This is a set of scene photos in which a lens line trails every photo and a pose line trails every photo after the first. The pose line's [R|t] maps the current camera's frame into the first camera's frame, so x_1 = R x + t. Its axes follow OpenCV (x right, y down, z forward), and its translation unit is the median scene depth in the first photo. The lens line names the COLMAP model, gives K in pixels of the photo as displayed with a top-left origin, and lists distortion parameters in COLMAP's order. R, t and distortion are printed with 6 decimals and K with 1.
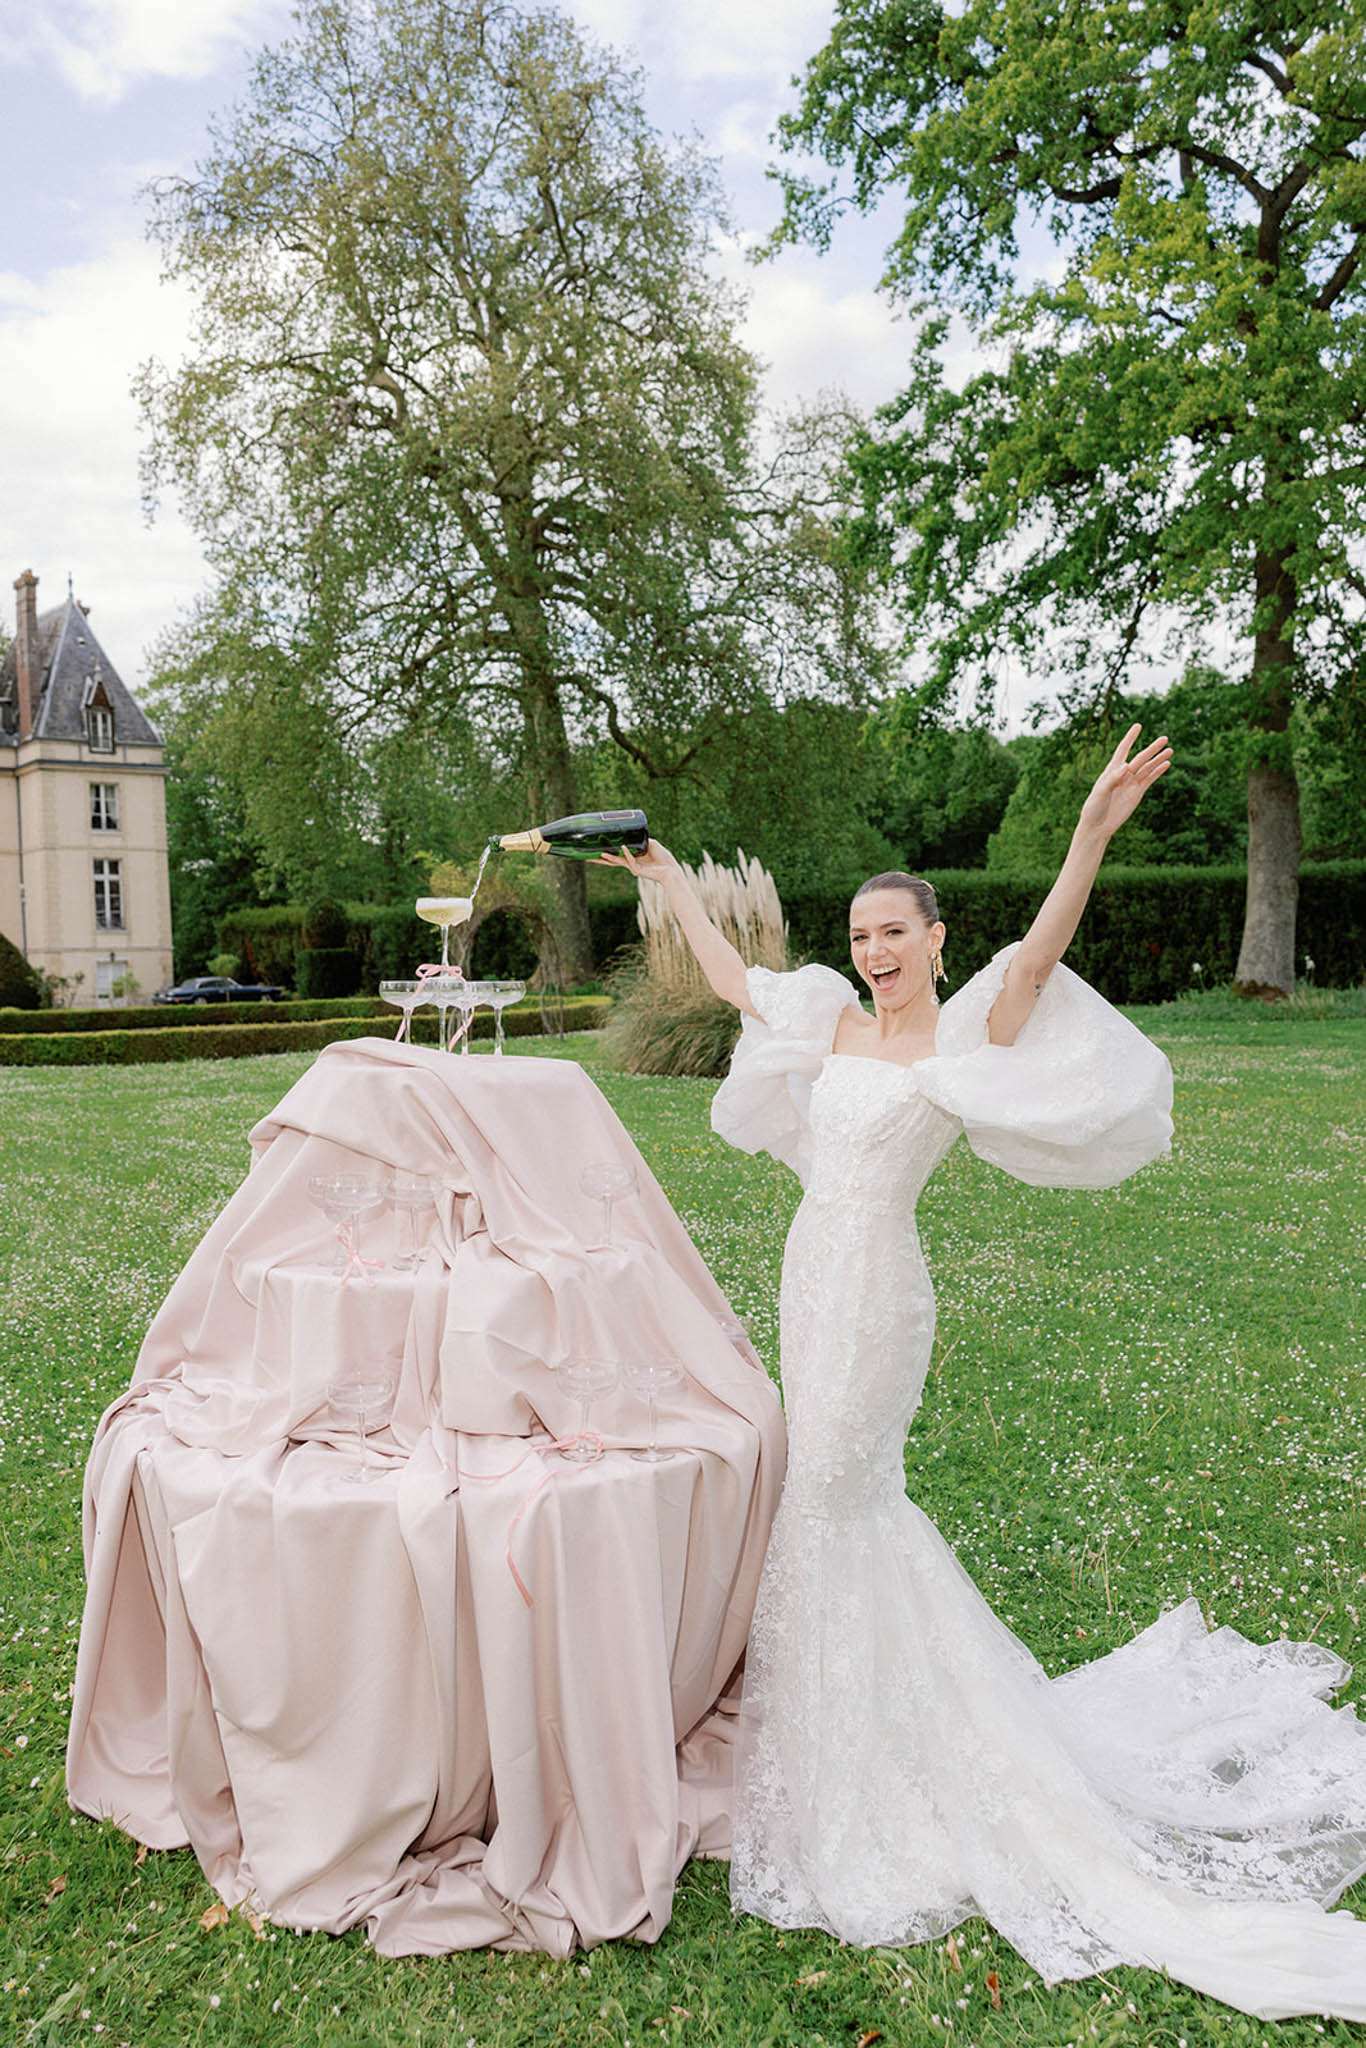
lens RADIAL K [[2439.0, 0, 674.8], [0, 2439.0, 1060.9], [0, 0, 1]] dist [0.030287, -0.029064]
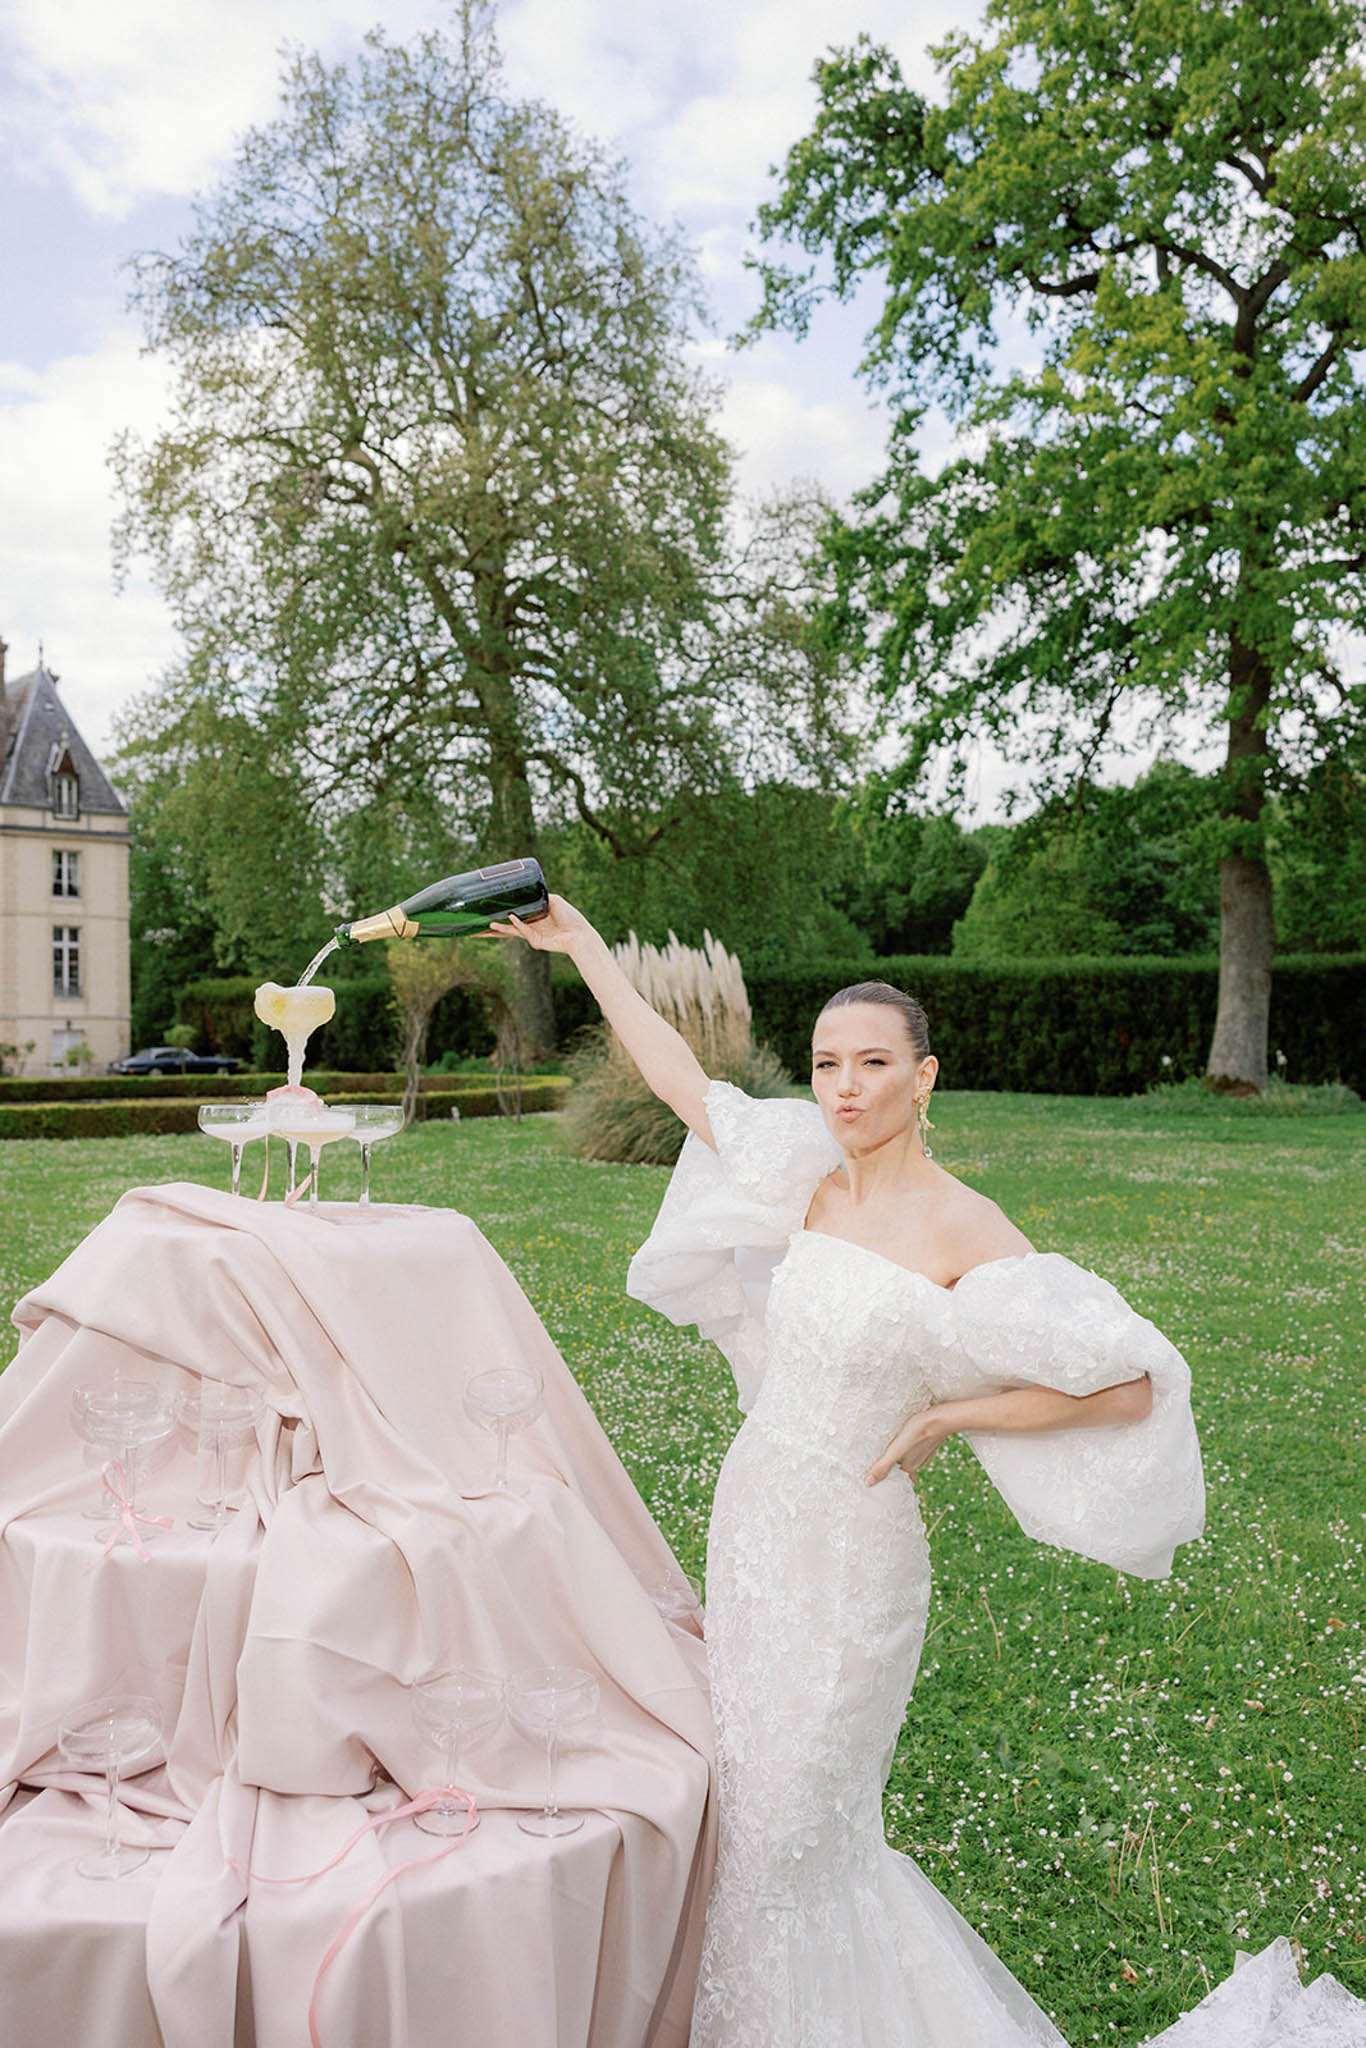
lens RADIAL K [[2013.6, 0, 678.2], [0, 2013.6, 1001.1], [0, 0, 1]] dist [0.002386, 0.014296]
pose [[0.999704, 0.021258, 0.011856, 0.006414], [-0.020636, 0.998521, -0.050306, -0.016785], [-0.012908, 0.050047, 0.998663, 0.186779]]
